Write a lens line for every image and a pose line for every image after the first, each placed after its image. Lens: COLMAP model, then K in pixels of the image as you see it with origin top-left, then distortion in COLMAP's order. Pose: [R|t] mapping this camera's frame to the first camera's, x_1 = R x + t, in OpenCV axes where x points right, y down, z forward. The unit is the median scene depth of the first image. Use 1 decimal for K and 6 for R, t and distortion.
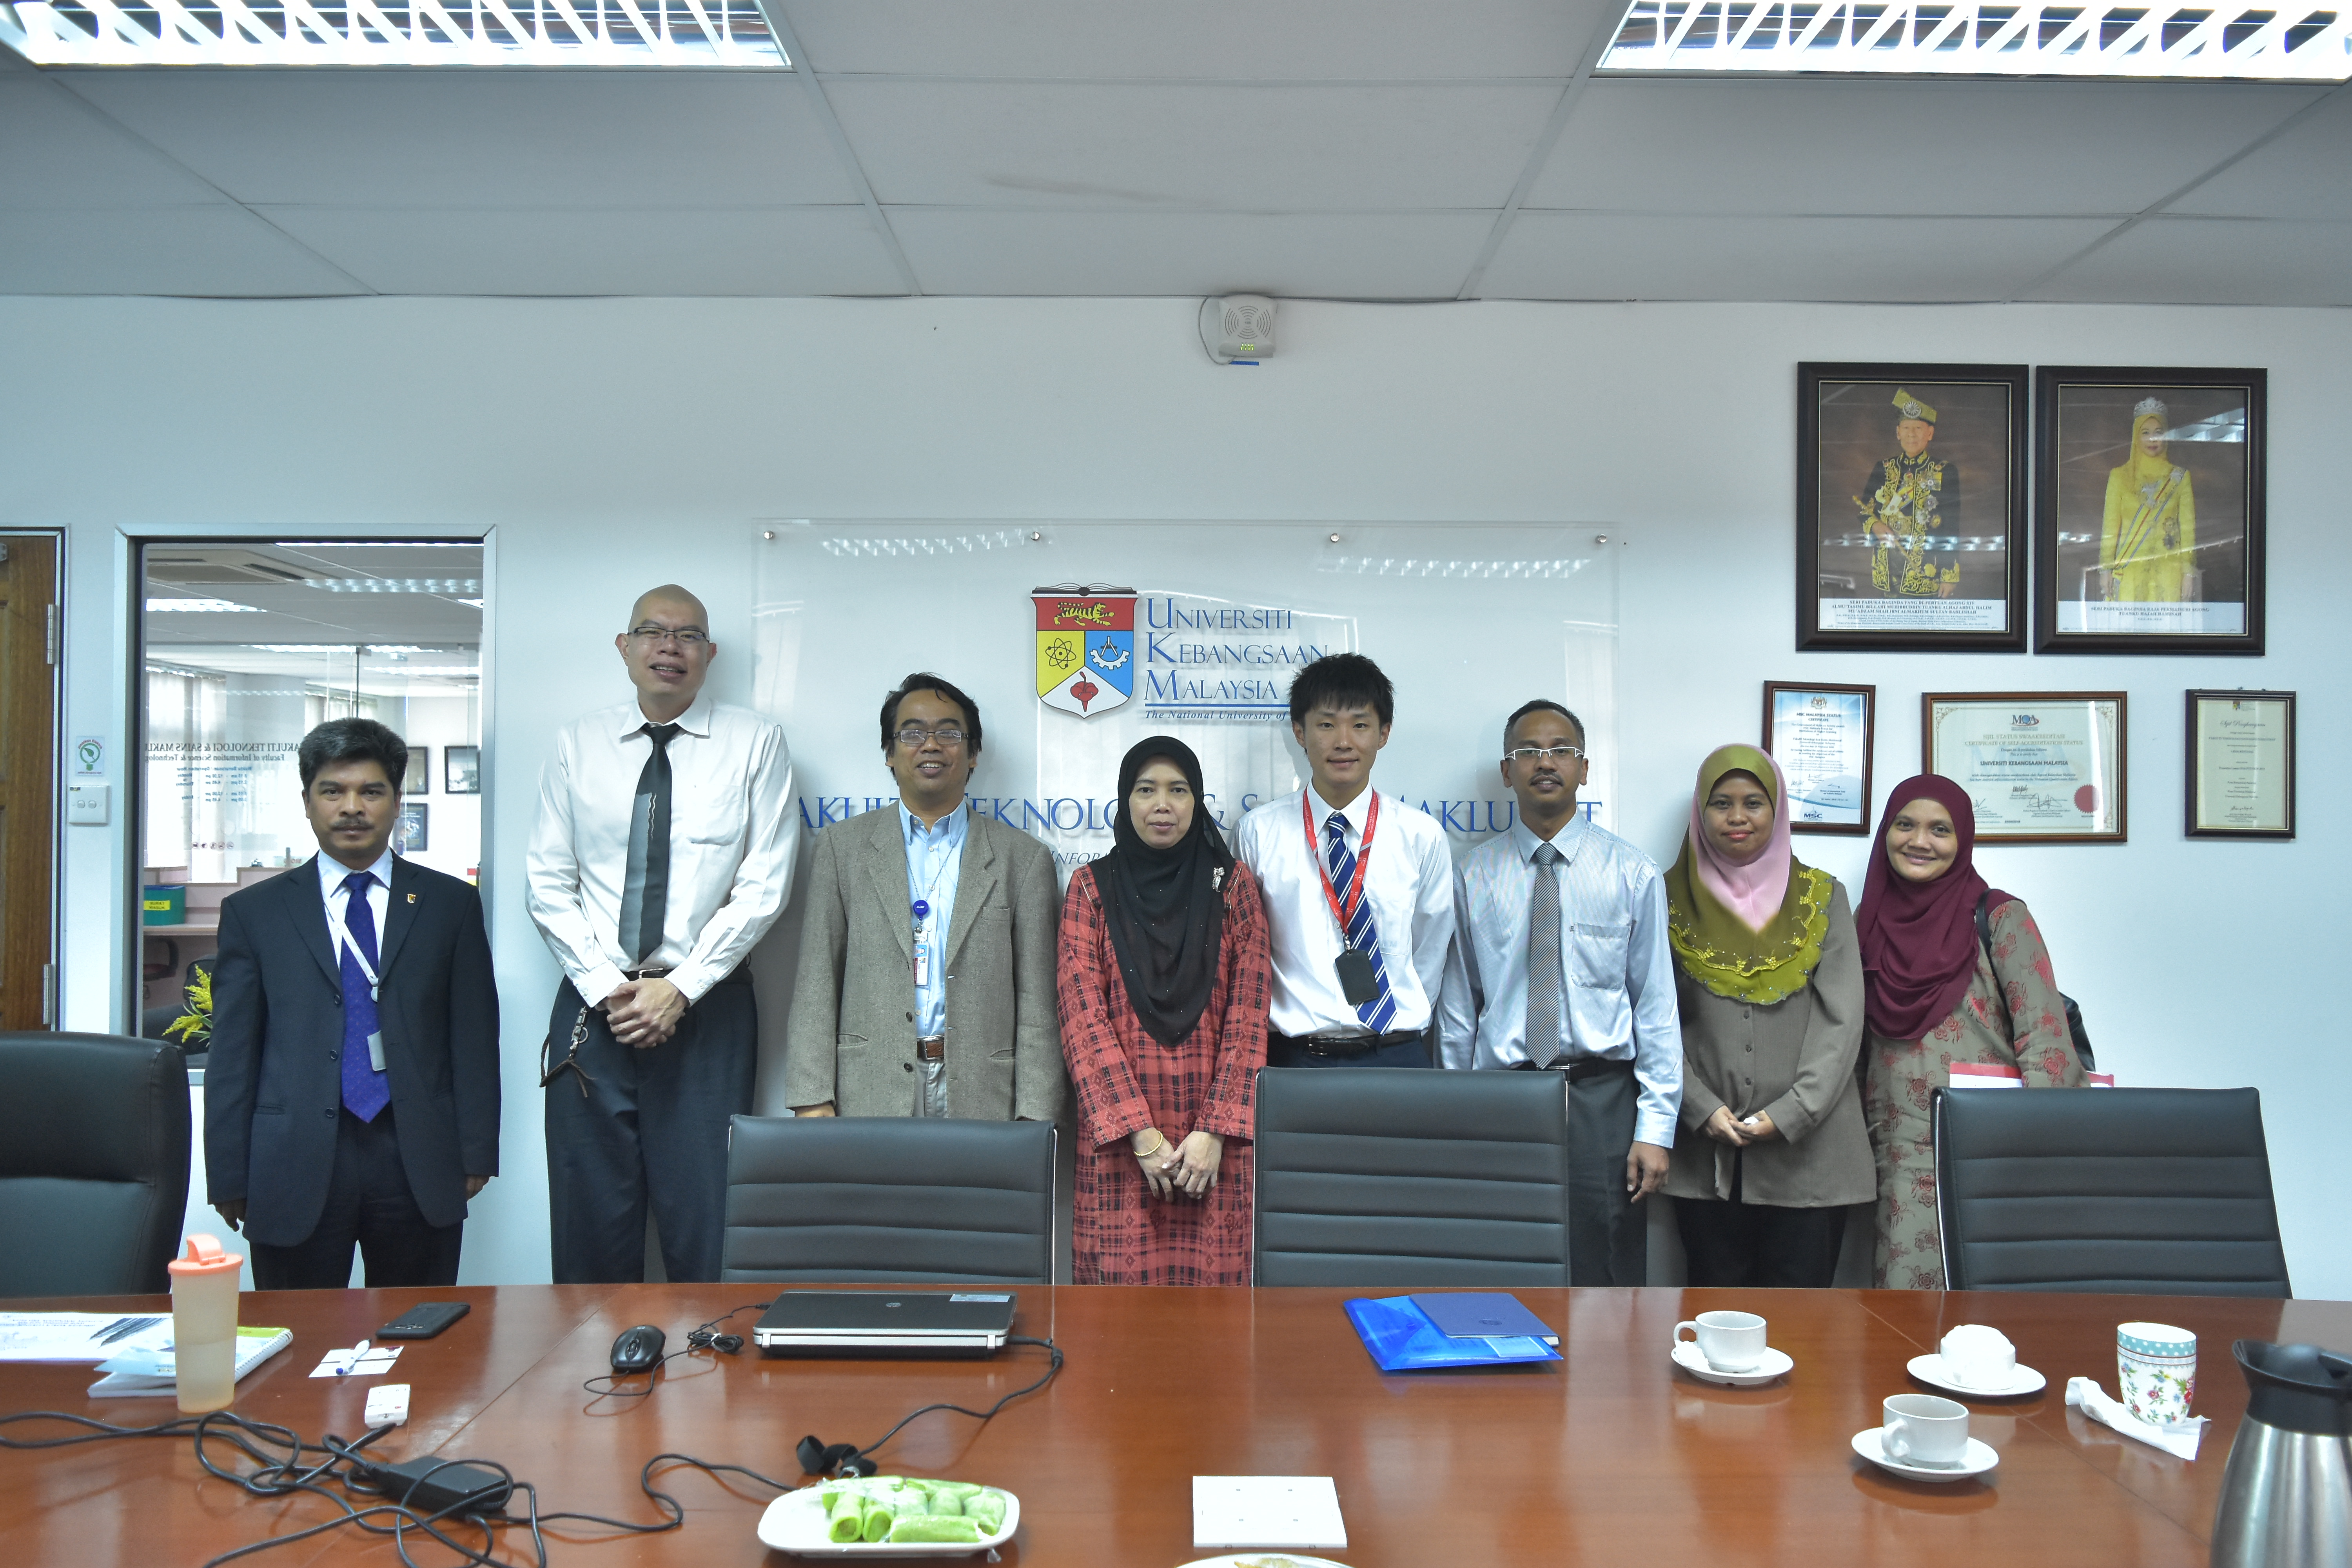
lens RADIAL K [[1828.4, 0, 1184.6], [0, 1828.4, 795.3], [0, 0, 1]] dist [-0.020355, 0.010131]
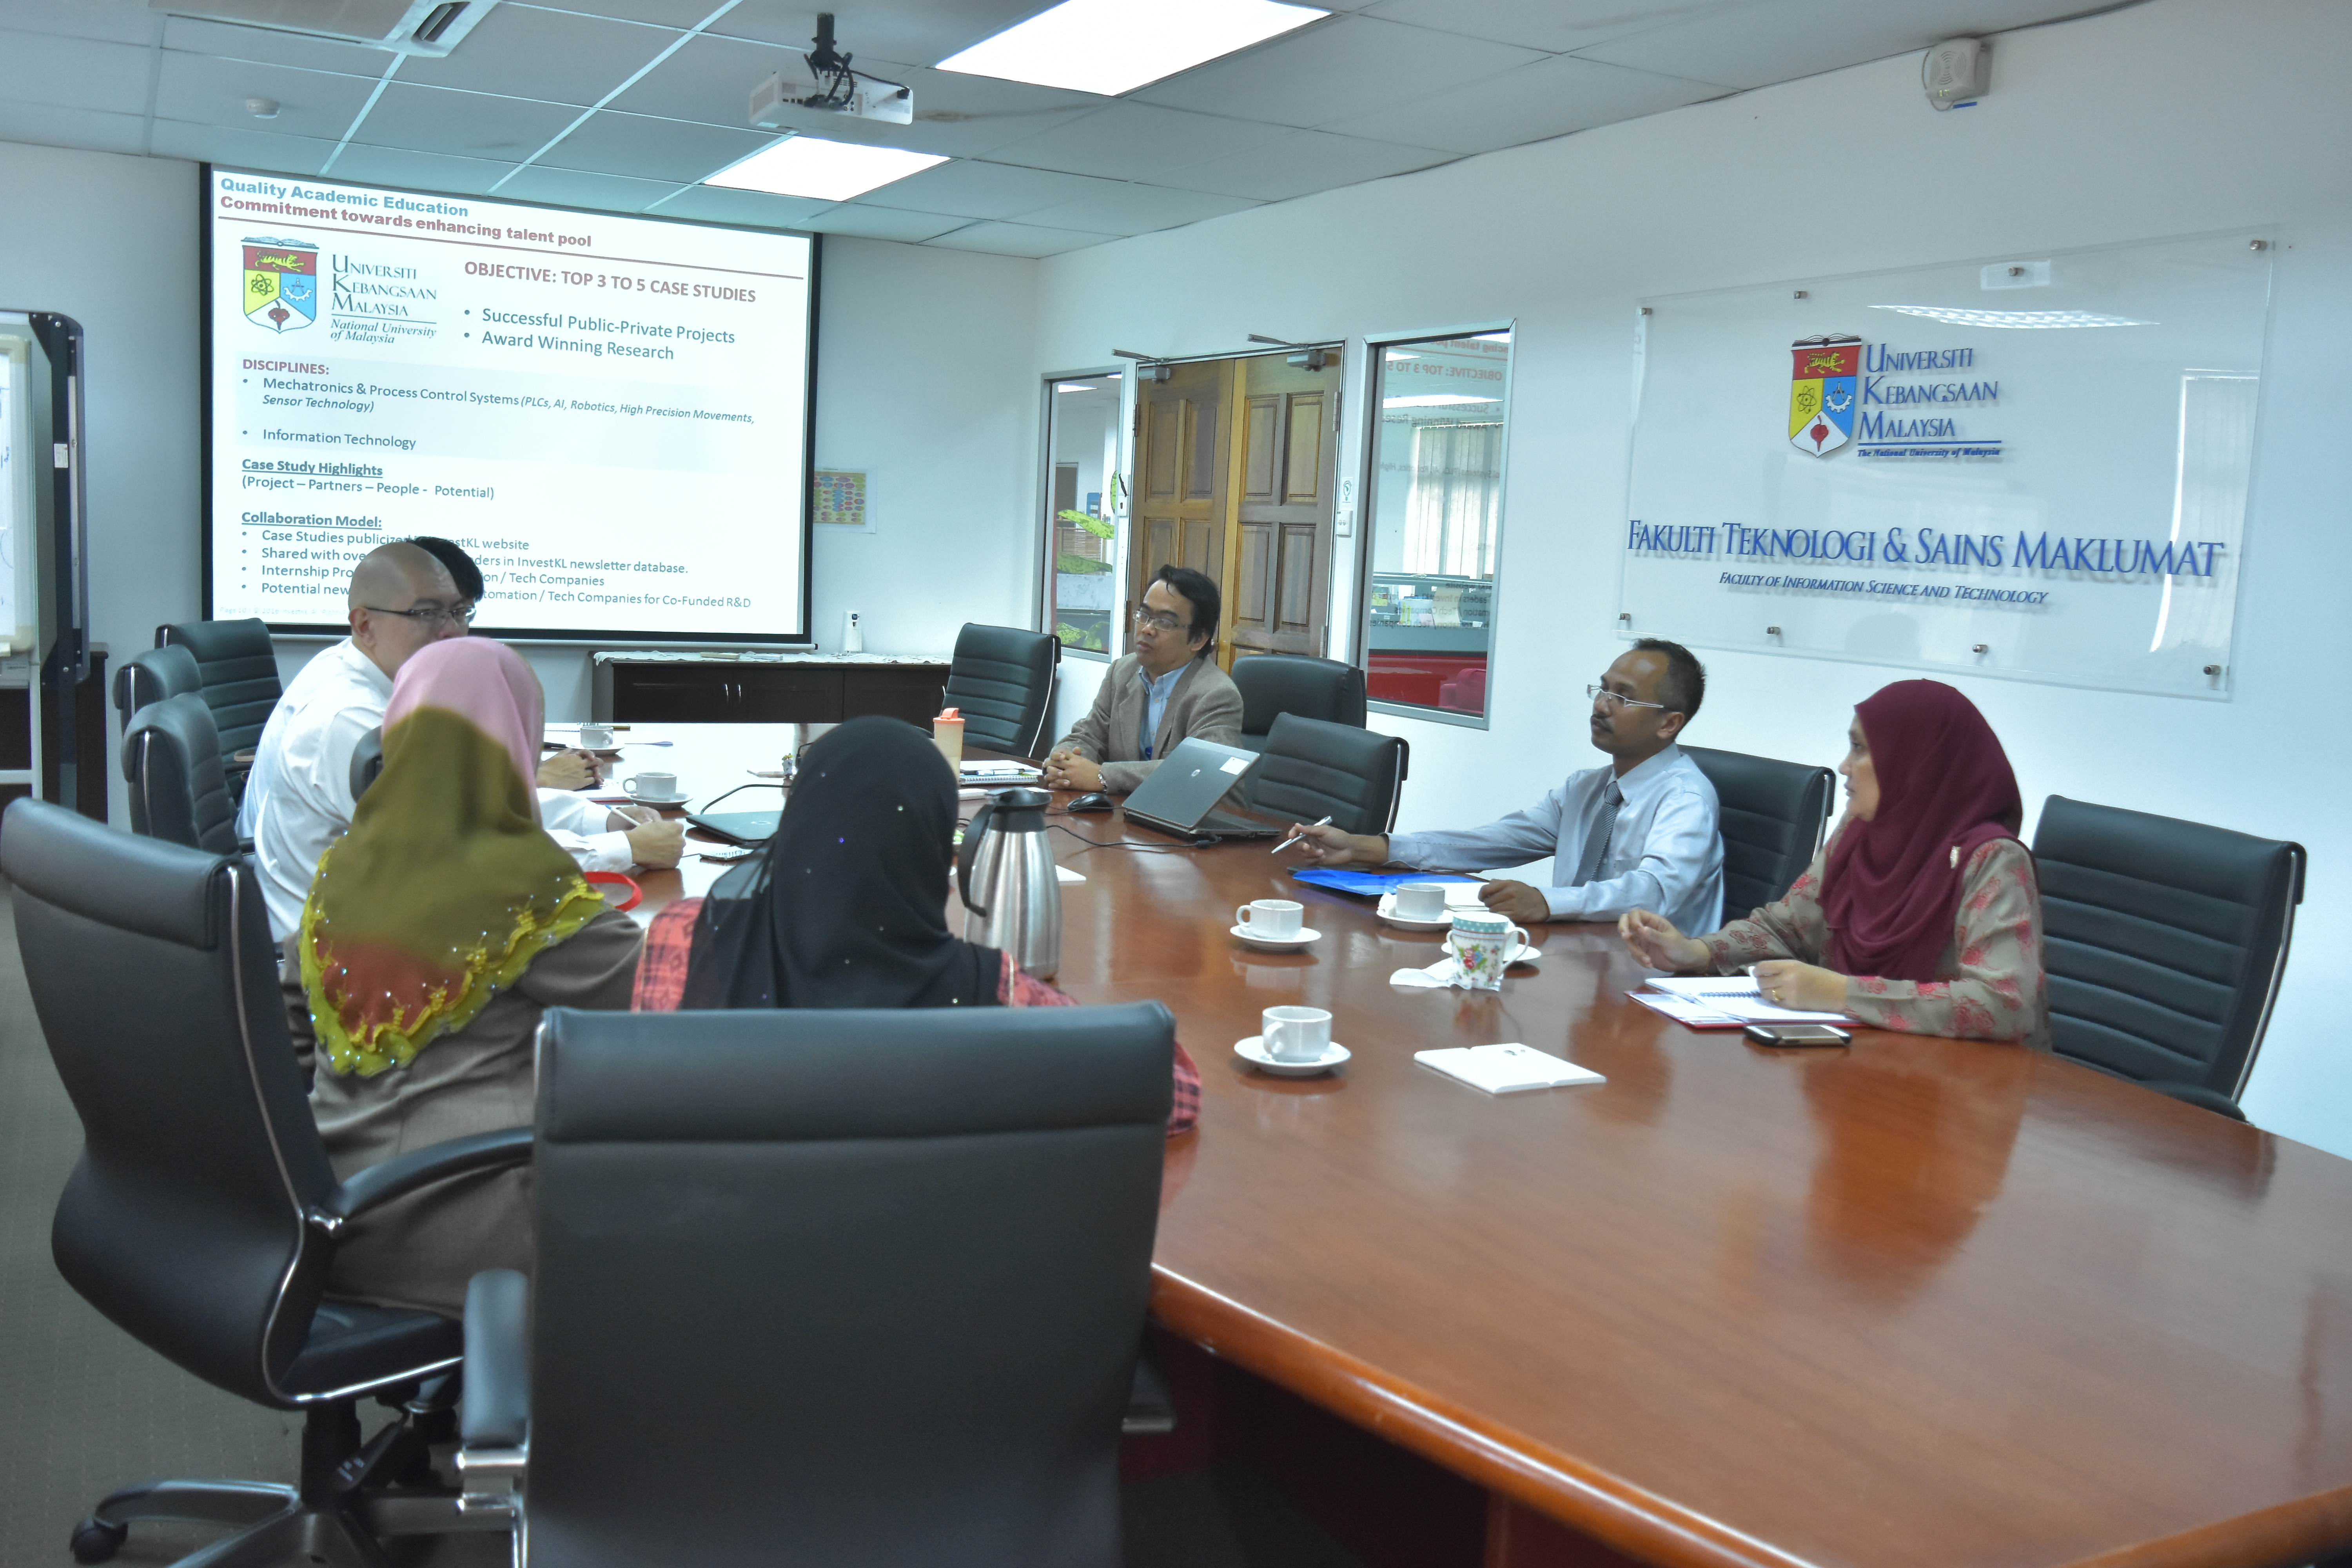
lens RADIAL K [[2066.5, 0, 1196.6], [0, 2066.5, 784.6], [0, 0, 1]] dist [-0.029120, 0.002547]
pose [[0.464872, 0.123359, -0.876742, 0.895463], [-0.038400, 0.992124, 0.119232, 0.020719], [0.884545, -0.021761, 0.465947, 0.074824]]
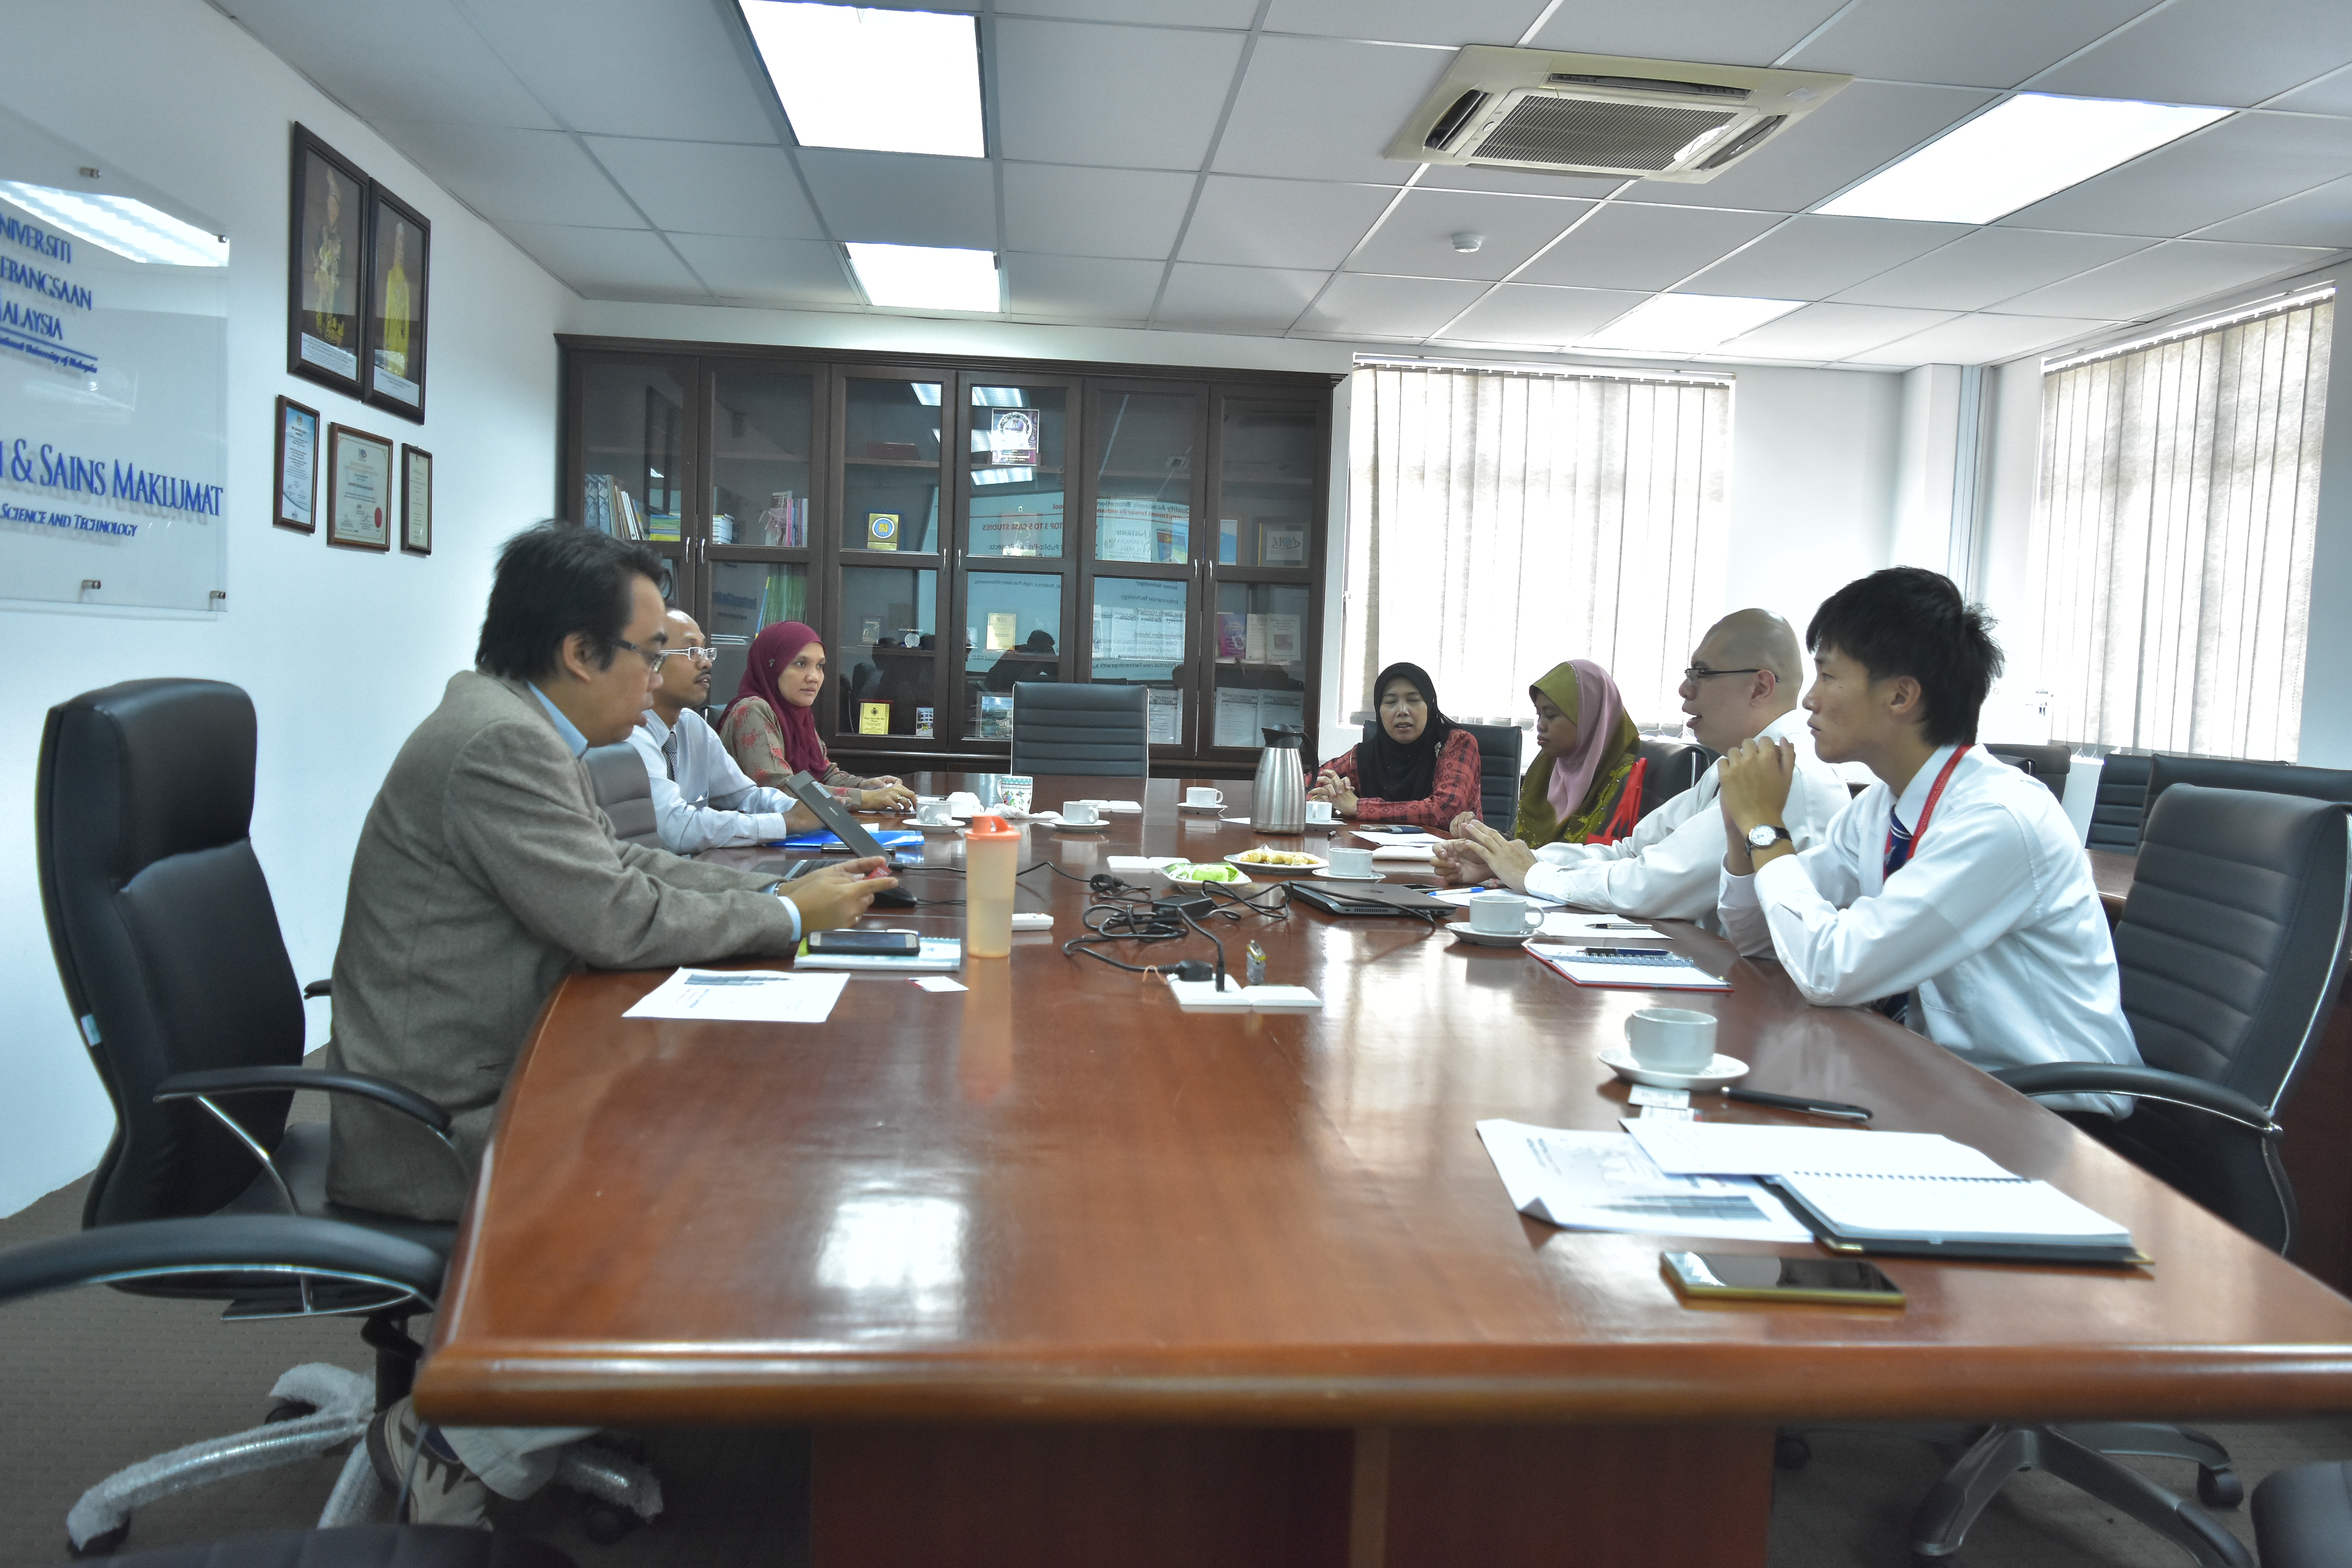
lens RADIAL K [[1828.4, 0, 1184.6], [0, 1828.4, 795.3], [0, 0, 1]] dist [-0.020355, 0.010131]
pose [[-0.081067, -0.078884, 0.993582, -0.897627], [-0.052138, 0.995834, 0.074808, 0.074391], [-0.995344, -0.045739, -0.084842, 0.516428]]
